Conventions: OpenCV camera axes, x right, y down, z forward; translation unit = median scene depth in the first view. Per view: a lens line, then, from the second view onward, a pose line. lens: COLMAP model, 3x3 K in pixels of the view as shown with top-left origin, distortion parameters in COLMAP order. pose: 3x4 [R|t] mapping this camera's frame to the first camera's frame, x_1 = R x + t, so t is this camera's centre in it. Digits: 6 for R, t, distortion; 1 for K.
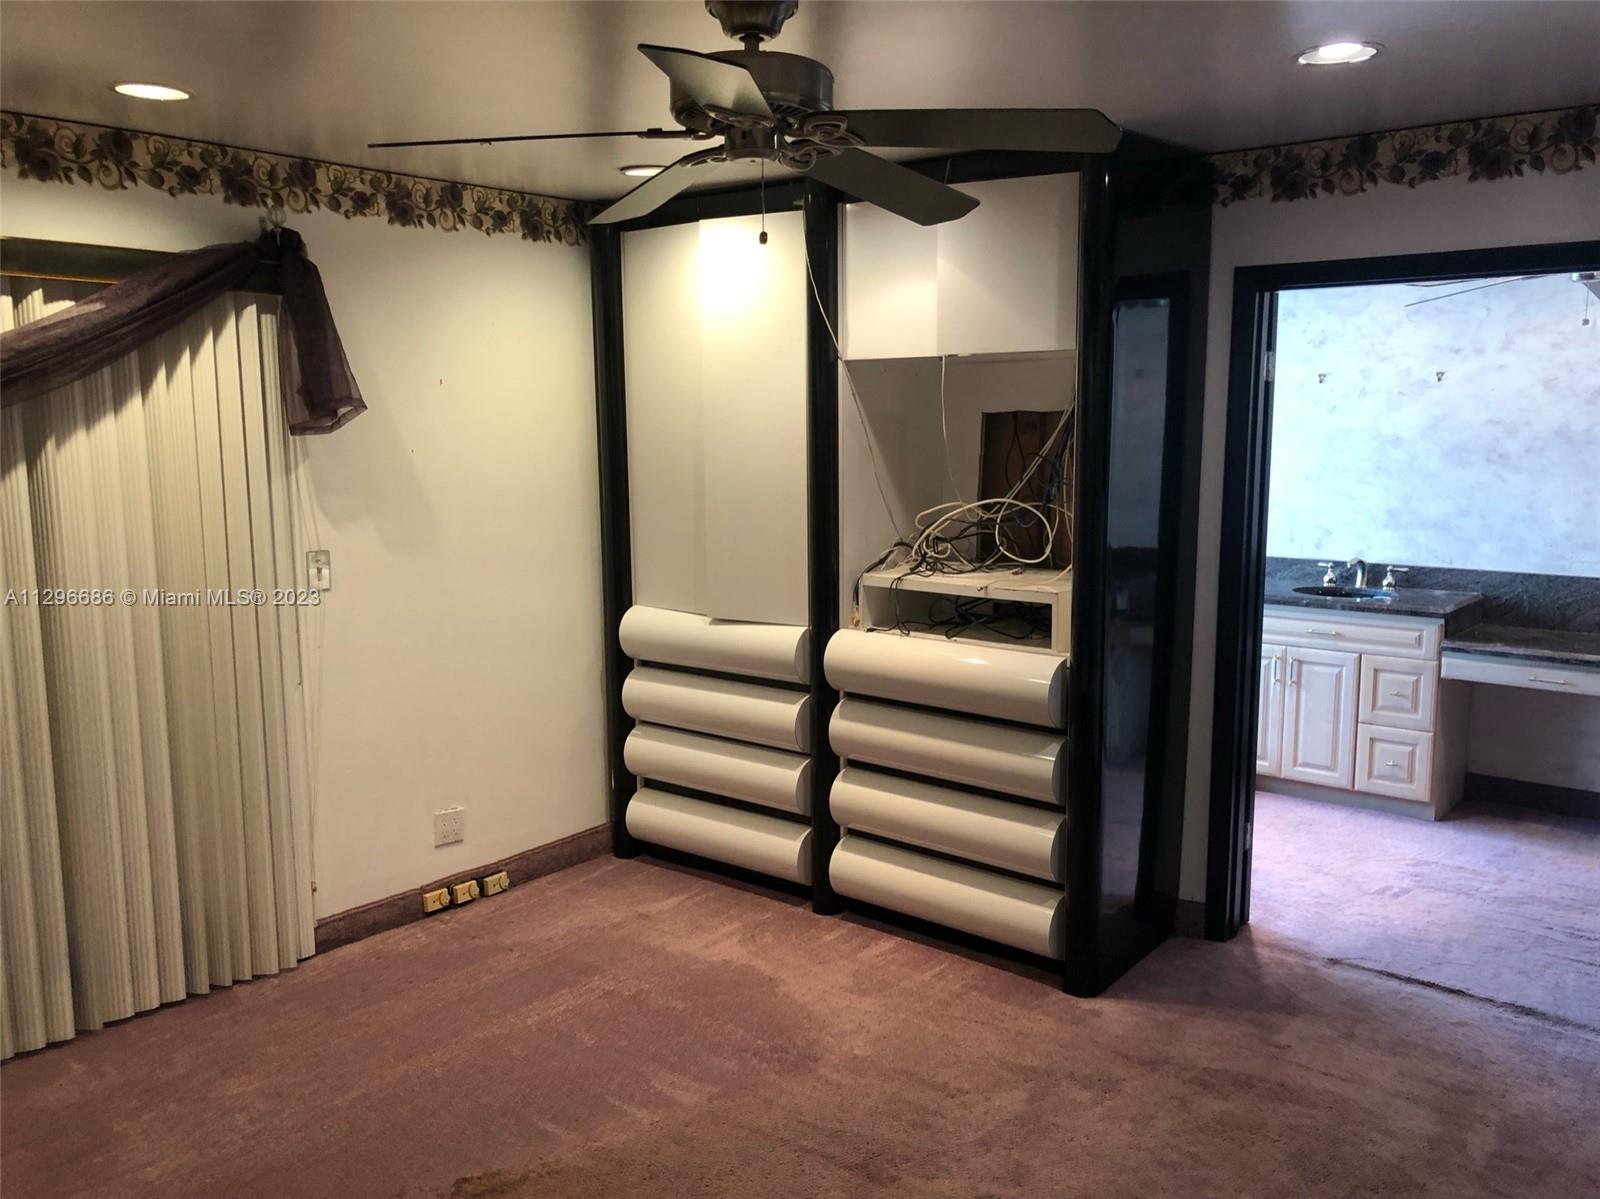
lens RADIAL K [[1325.3, 0, 808.5], [0, 1325.3, 598.7], [0, 0, 1]] dist [0.025356, 0.004309]
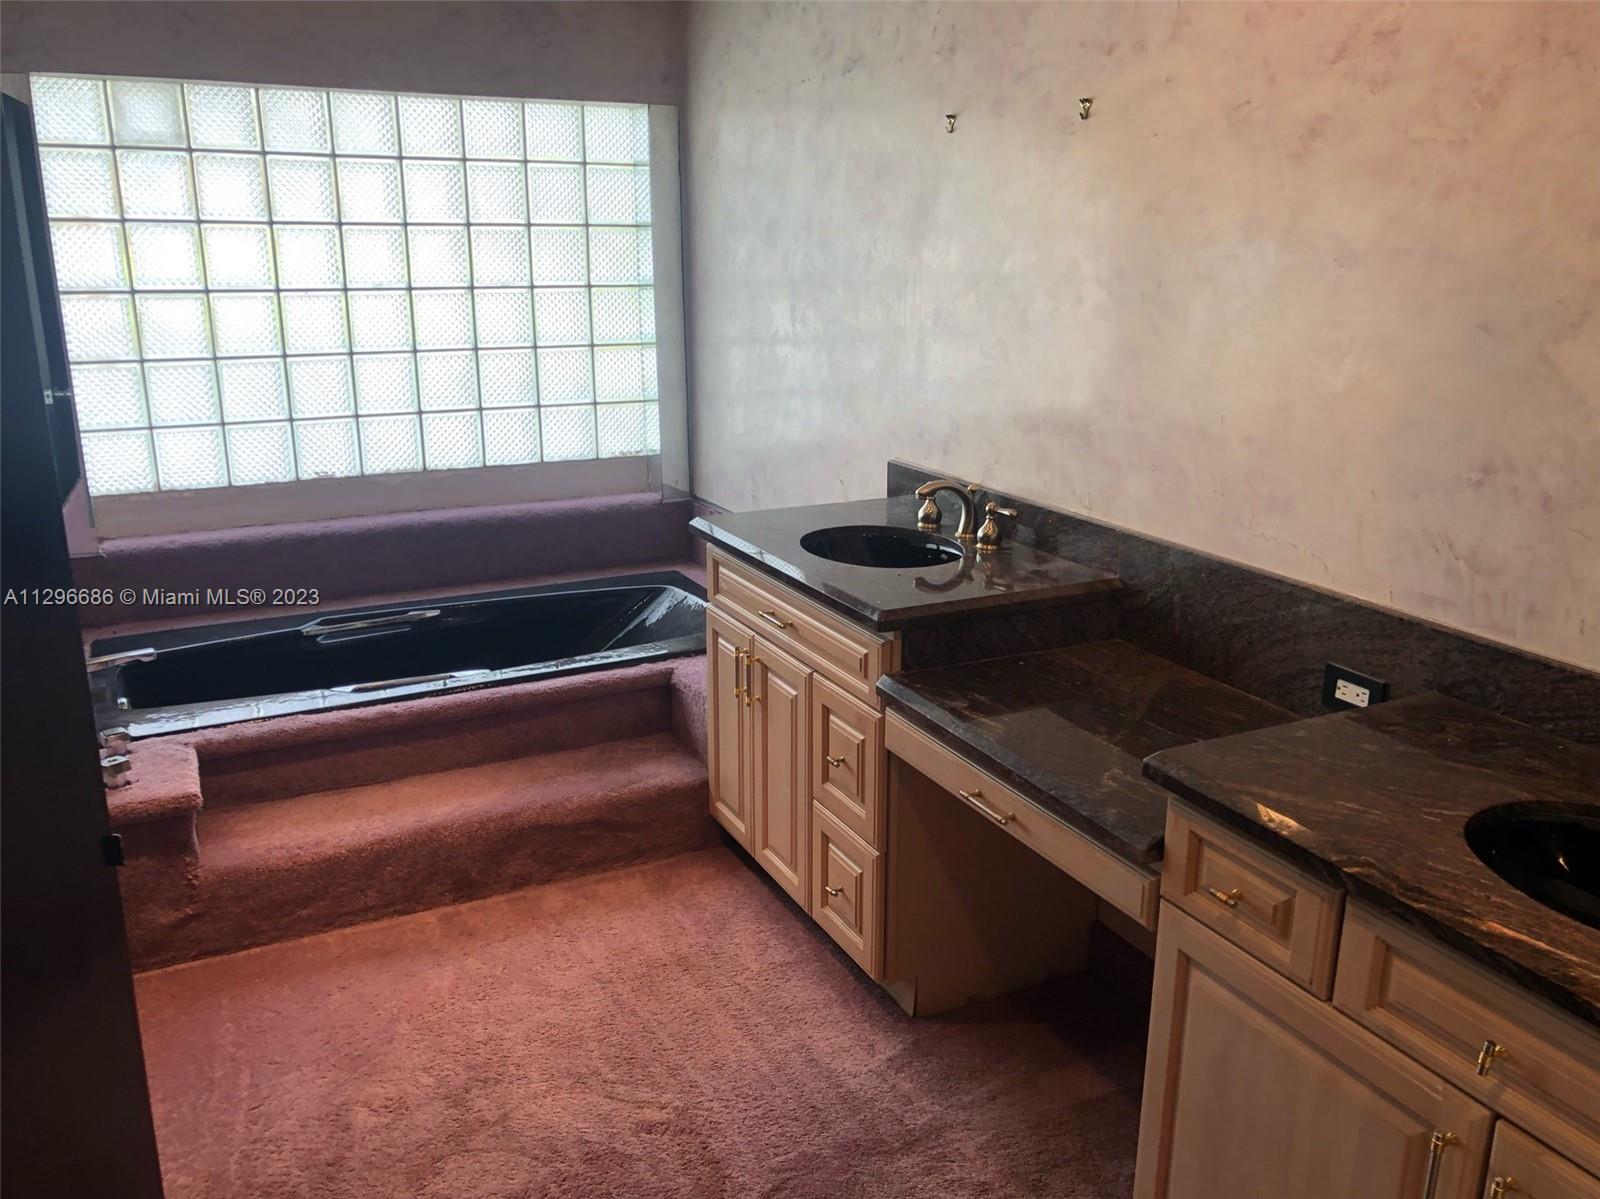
lens RADIAL K [[1325.3, 0, 808.5], [0, 1325.3, 598.7], [0, 0, 1]] dist [0.025356, 0.004309]
pose [[0.916423, 0.119265, -0.382026, 0.593807], [-0.067688, 0.987002, 0.145759, -0.059666], [0.394444, -0.107718, 0.912585, 0.526490]]
